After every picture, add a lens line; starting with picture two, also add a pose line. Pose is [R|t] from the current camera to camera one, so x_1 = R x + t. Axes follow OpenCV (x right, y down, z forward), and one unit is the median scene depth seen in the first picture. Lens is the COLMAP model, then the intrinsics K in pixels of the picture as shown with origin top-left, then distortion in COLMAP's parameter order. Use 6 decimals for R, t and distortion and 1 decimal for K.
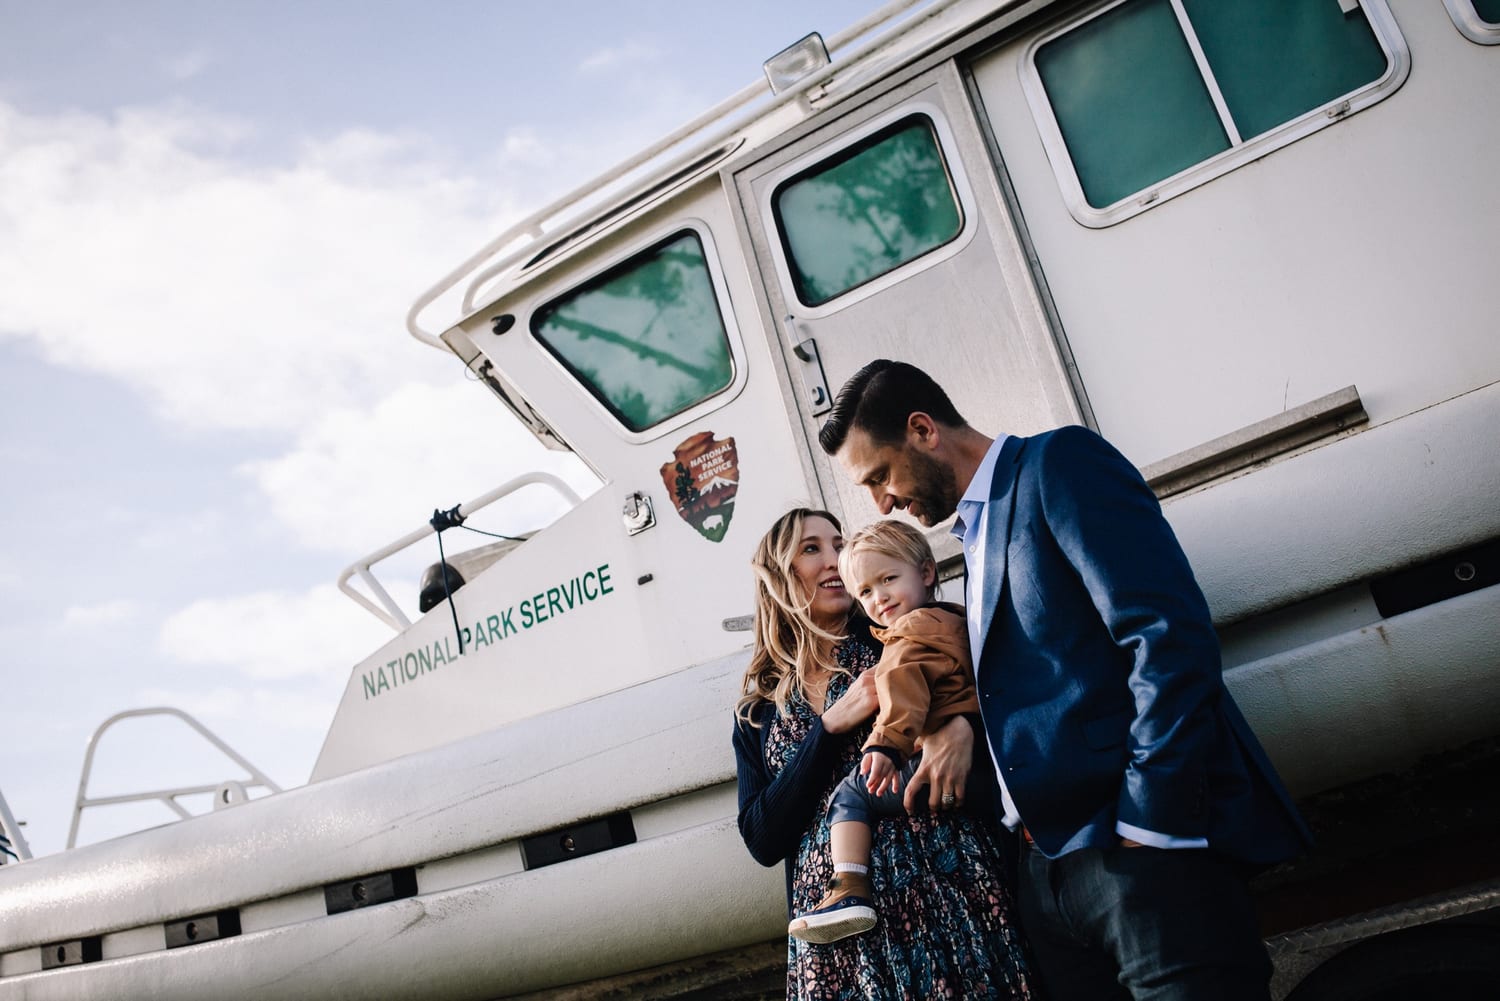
lens RADIAL K [[1479.7, 0, 750.0], [0, 1479.7, 500.5], [0, 0, 1]] dist [-0.016217, -0.015270]
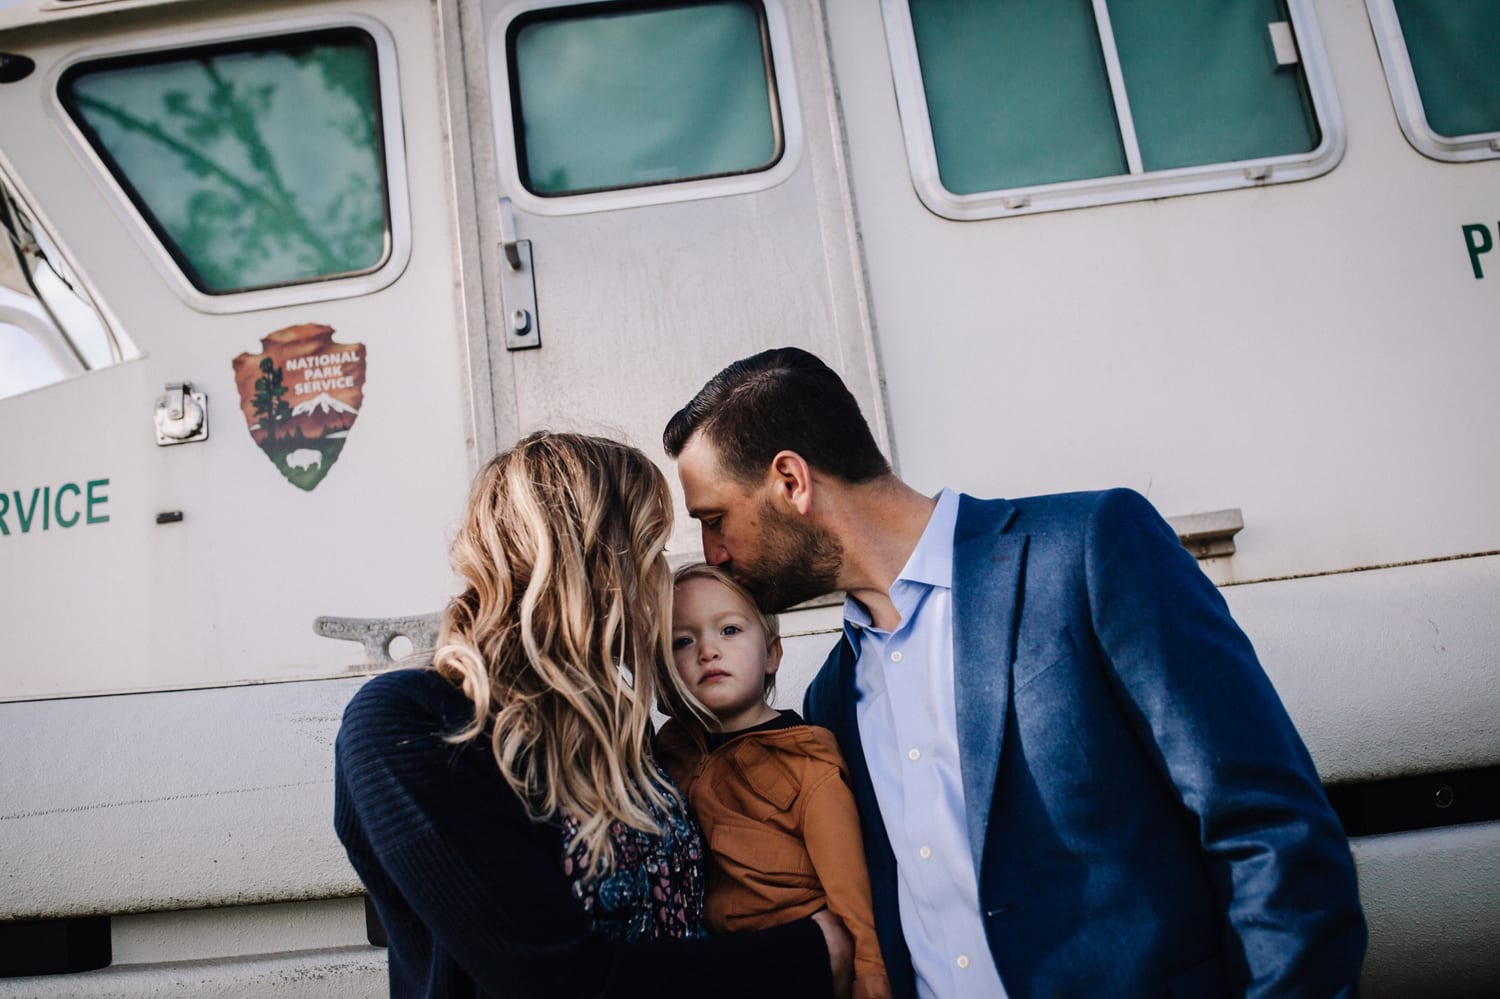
lens RADIAL K [[1502.8, 0, 746.5], [0, 1502.8, 474.8], [0, 0, 1]] dist [-0.008235, -0.013866]
pose [[0.878393, 0.256665, 0.403173, -0.118371], [-0.246060, 0.966038, -0.078901, 0.025283], [-0.409732, -0.029898, 0.911716, 0.308286]]
